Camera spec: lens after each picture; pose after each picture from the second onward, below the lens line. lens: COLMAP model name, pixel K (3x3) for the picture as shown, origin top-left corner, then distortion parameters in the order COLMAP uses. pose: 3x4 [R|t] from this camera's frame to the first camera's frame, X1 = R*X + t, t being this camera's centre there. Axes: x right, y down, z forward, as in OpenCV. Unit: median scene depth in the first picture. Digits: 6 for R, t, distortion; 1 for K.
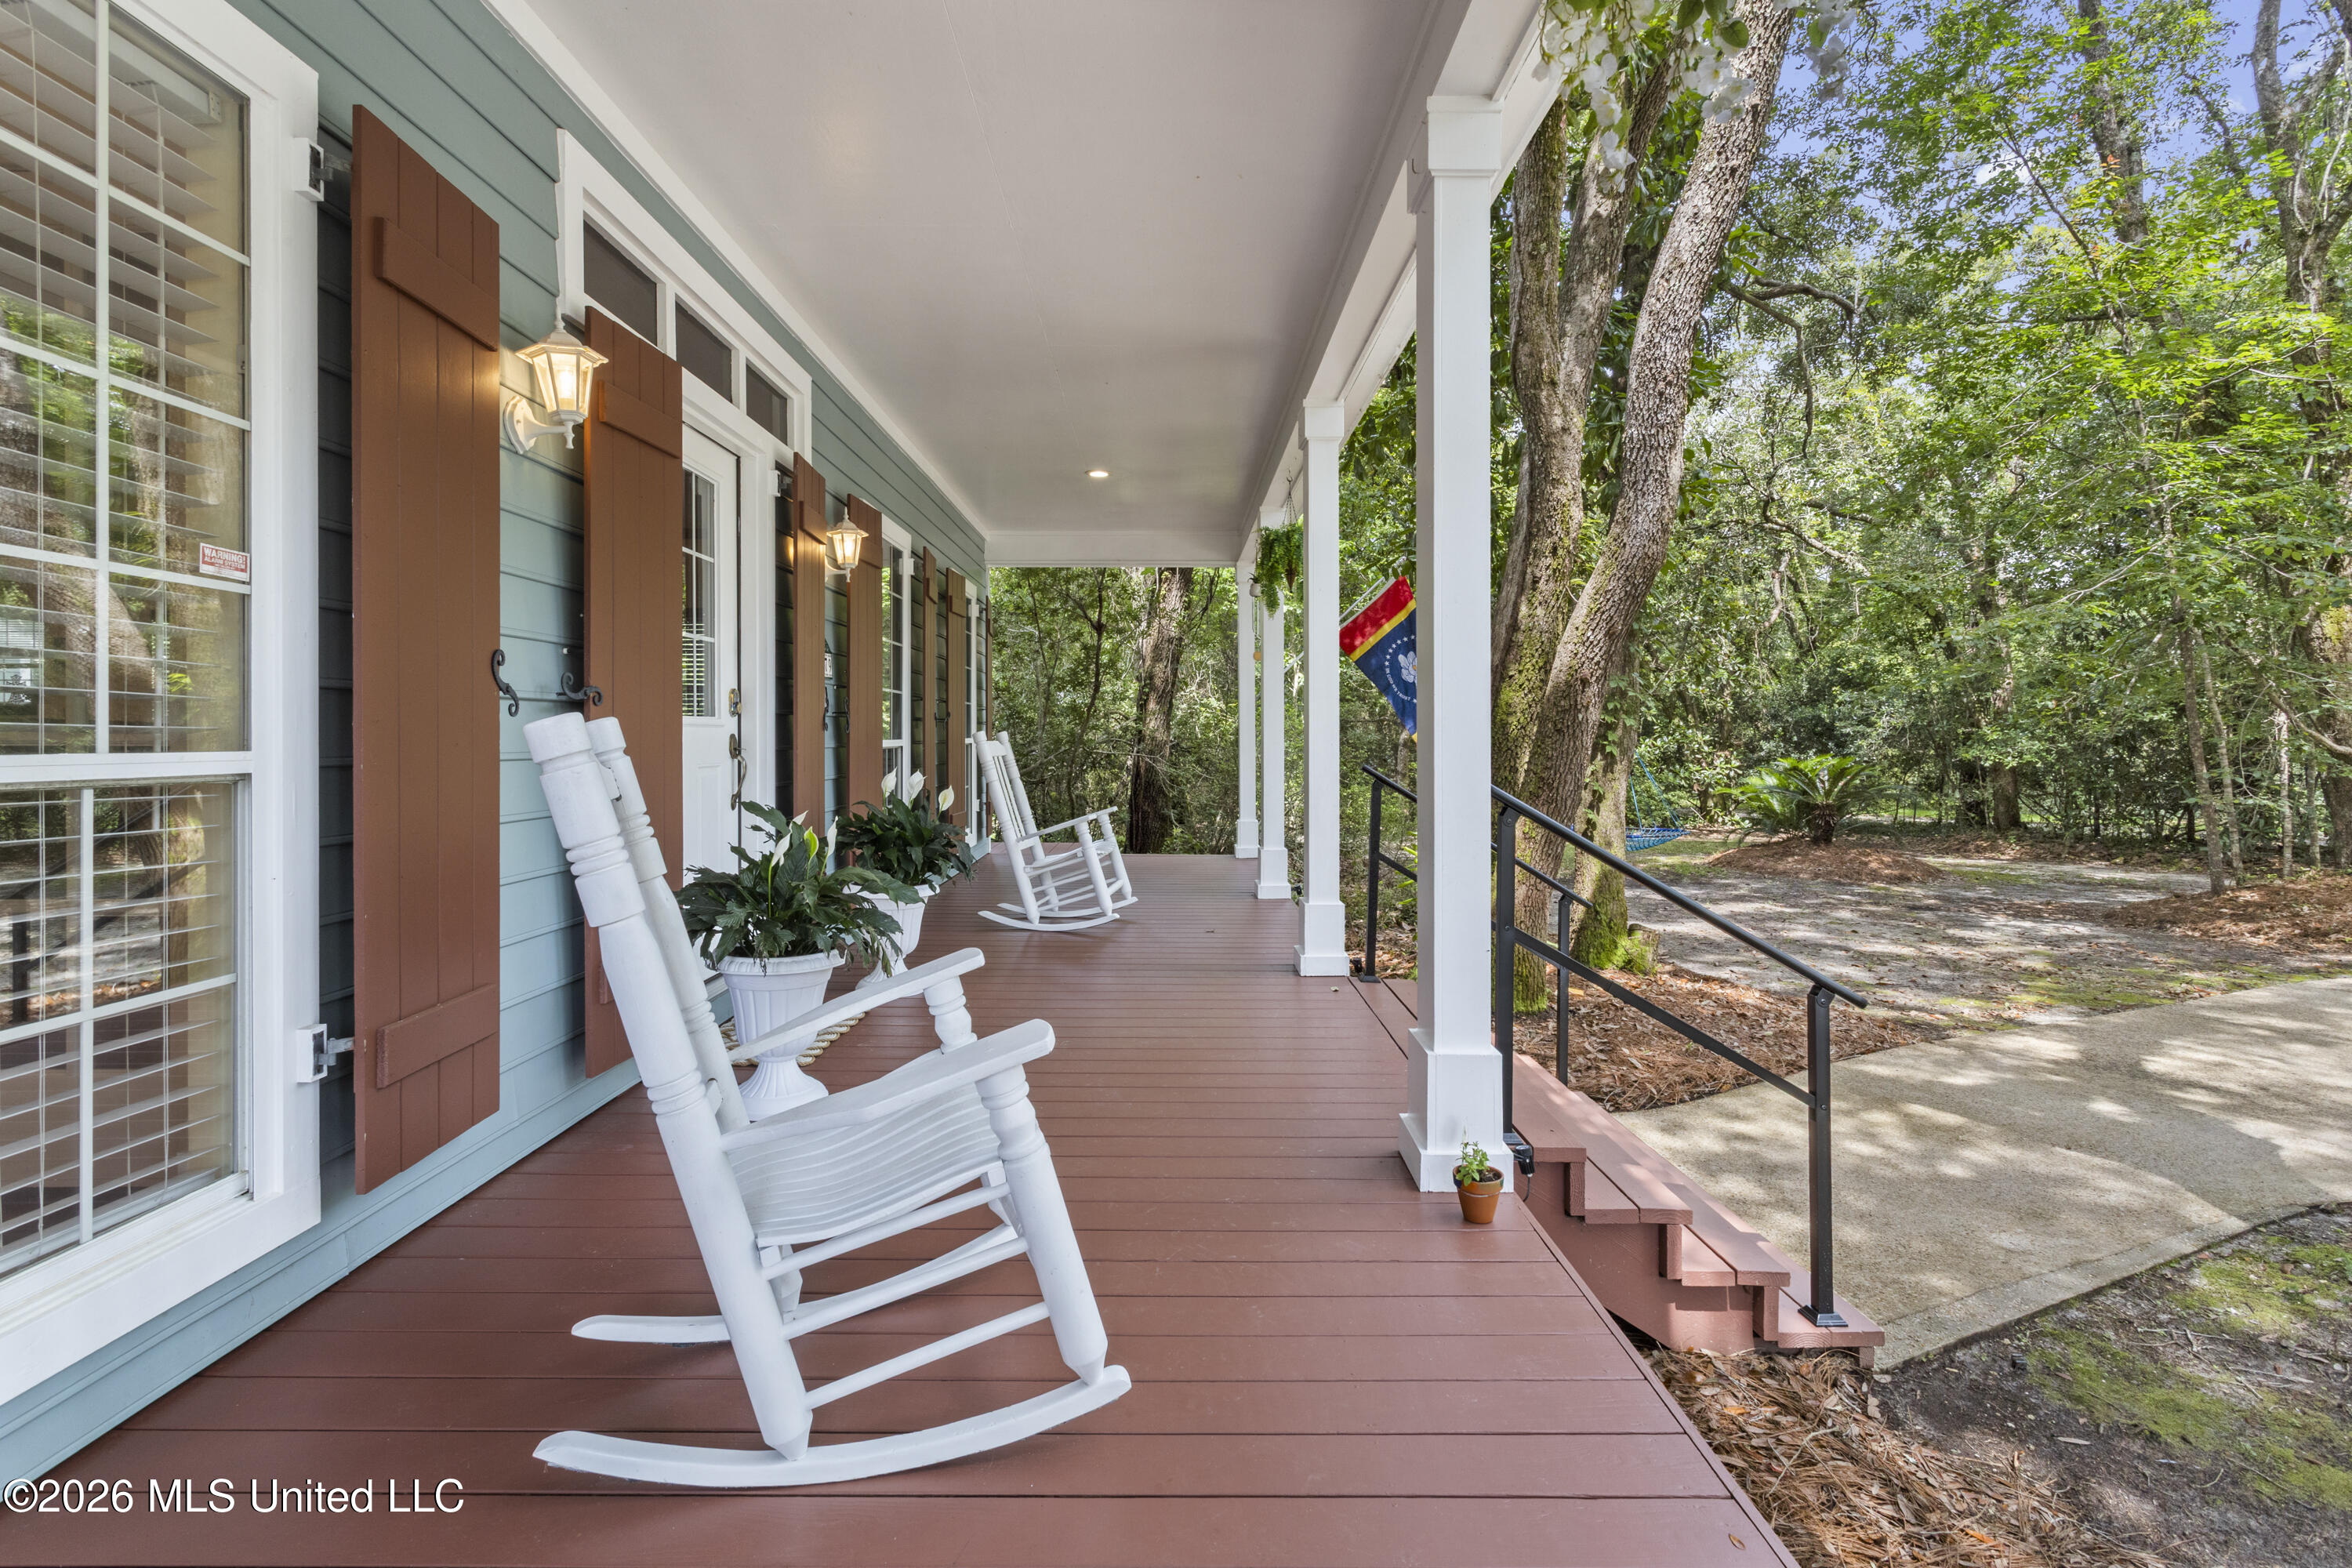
lens RADIAL K [[1117.1, 0, 1176.5], [0, 1117.1, 766.9], [0, 0, 1]] dist [0.001438, 0.000351]
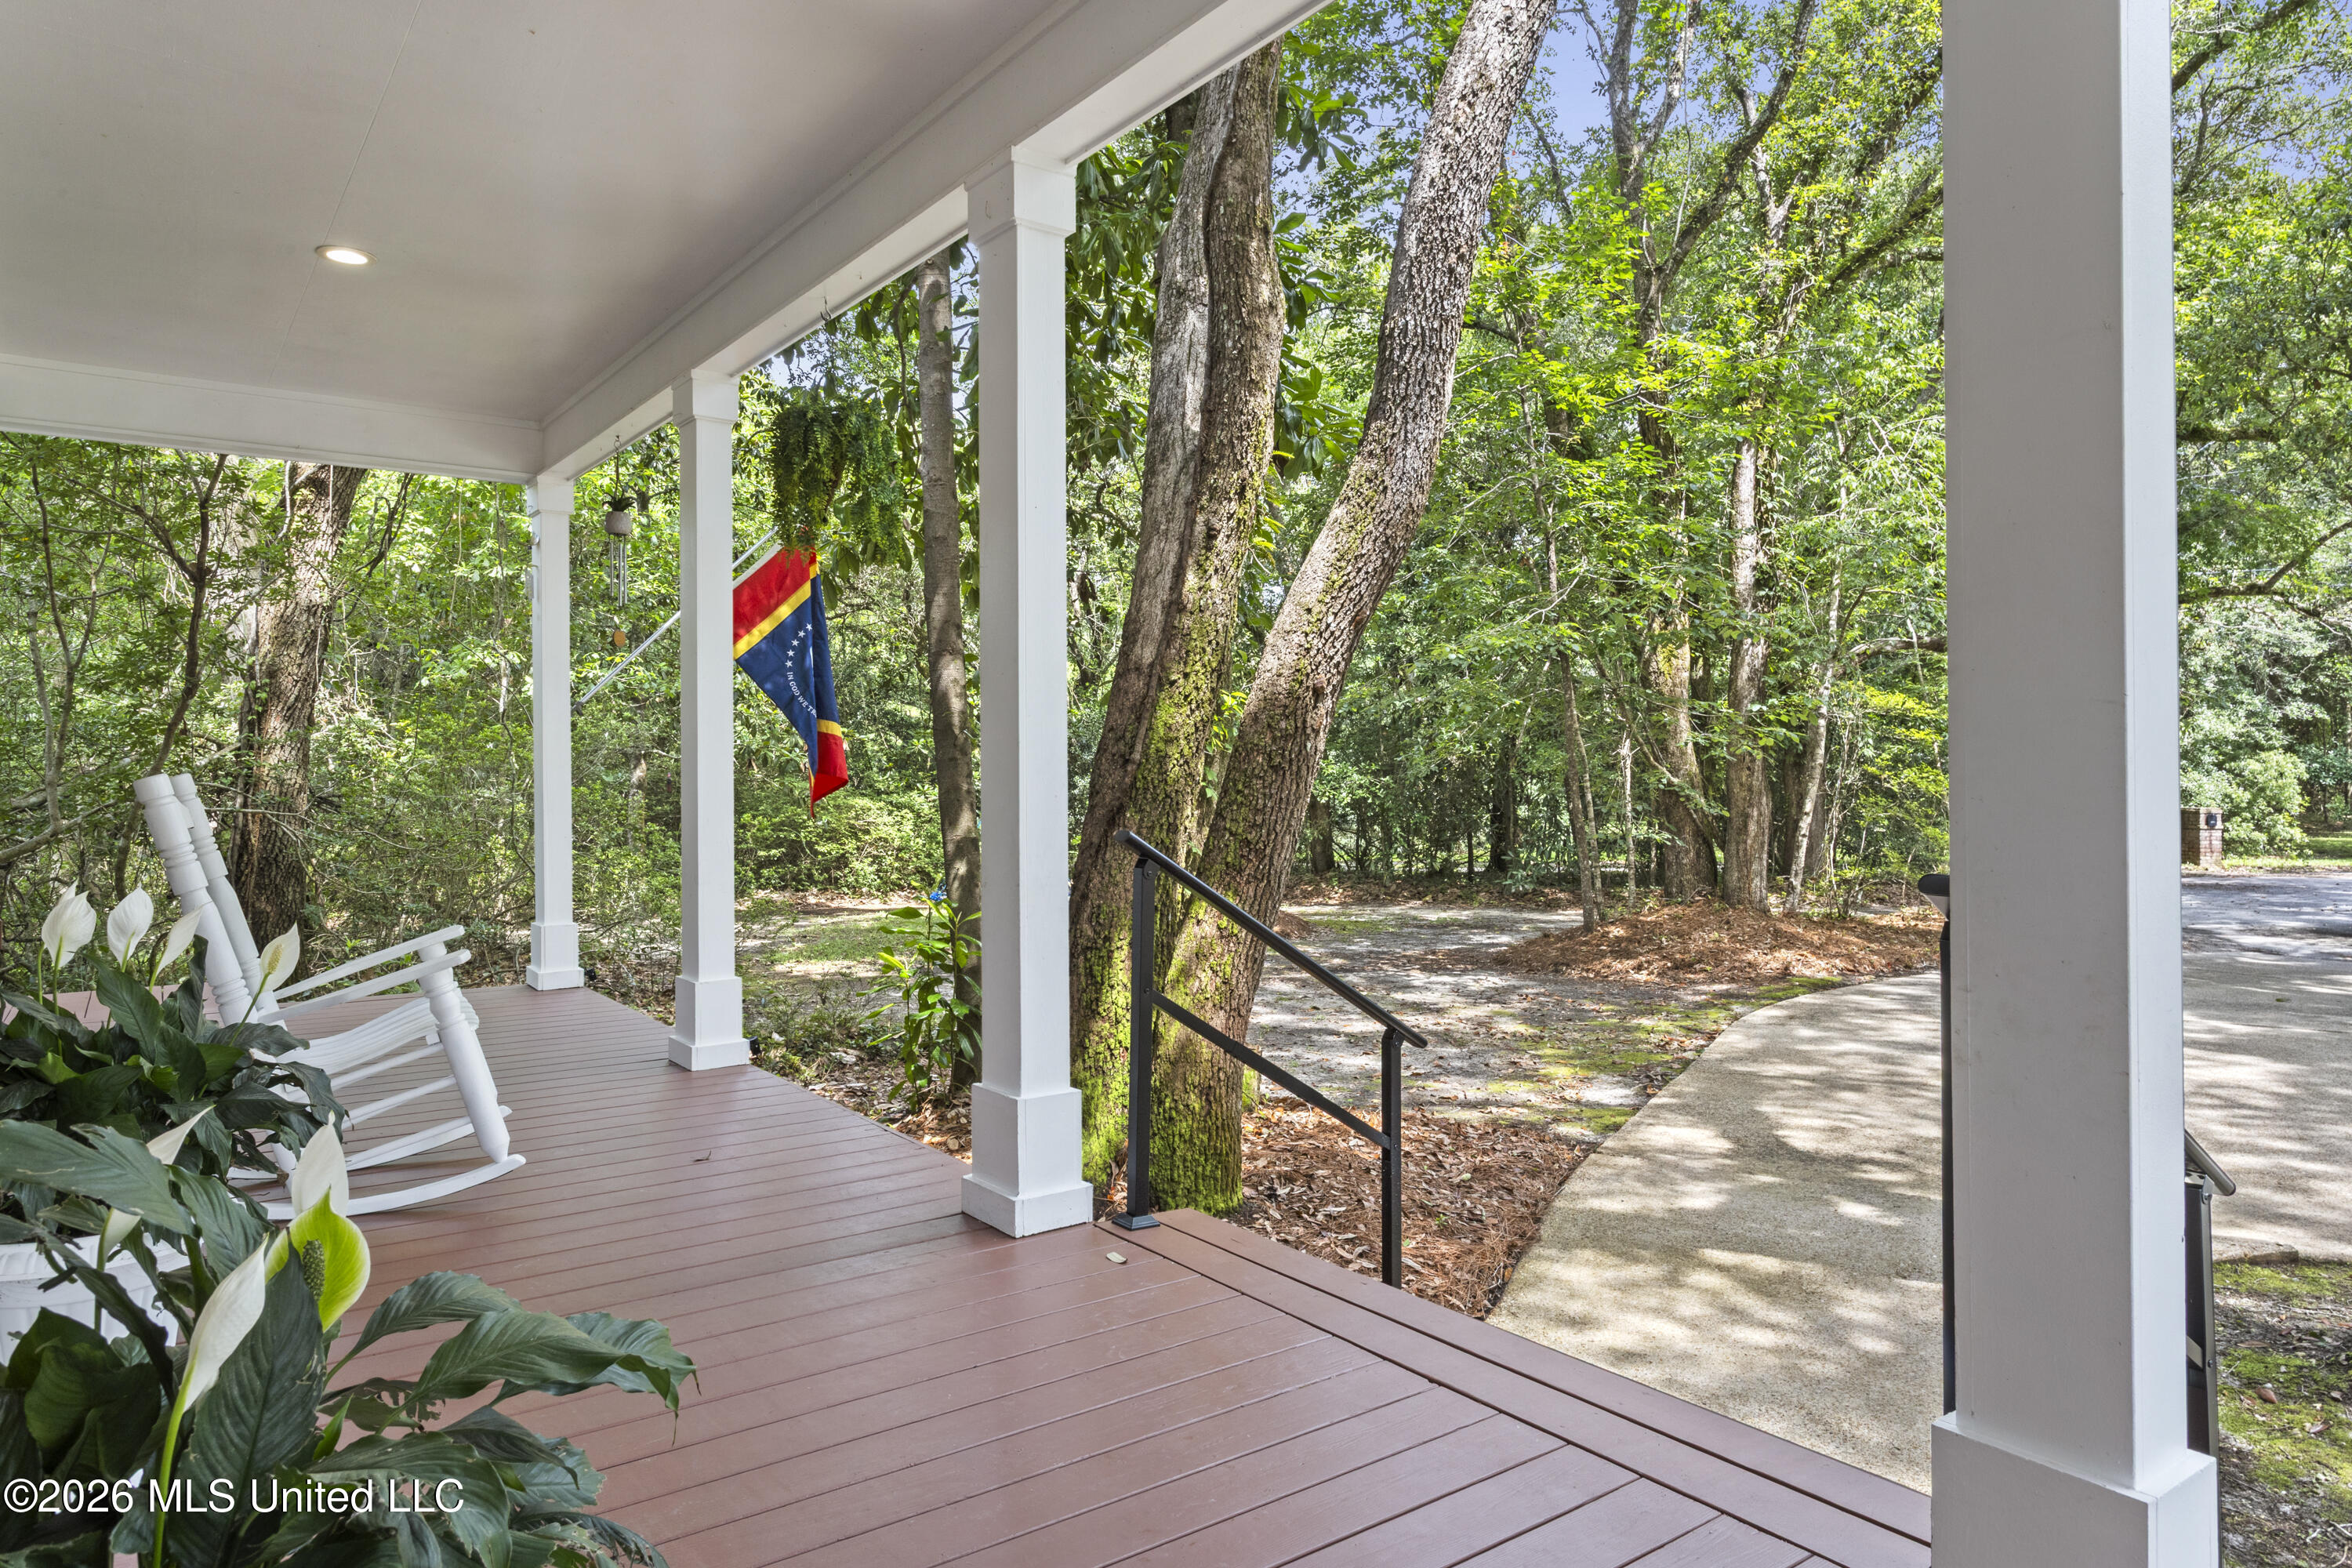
lens RADIAL K [[1452.7, 0, 1173.5], [0, 1452.7, 774.9], [0, 0, 1]] dist [-0.006831, 0.002659]
pose [[0.812217, -0.007043, 0.583313, -0.186759], [0.021961, 0.999587, -0.018510, -0.012883], [-0.582942, 0.027844, 0.812037, 0.332397]]
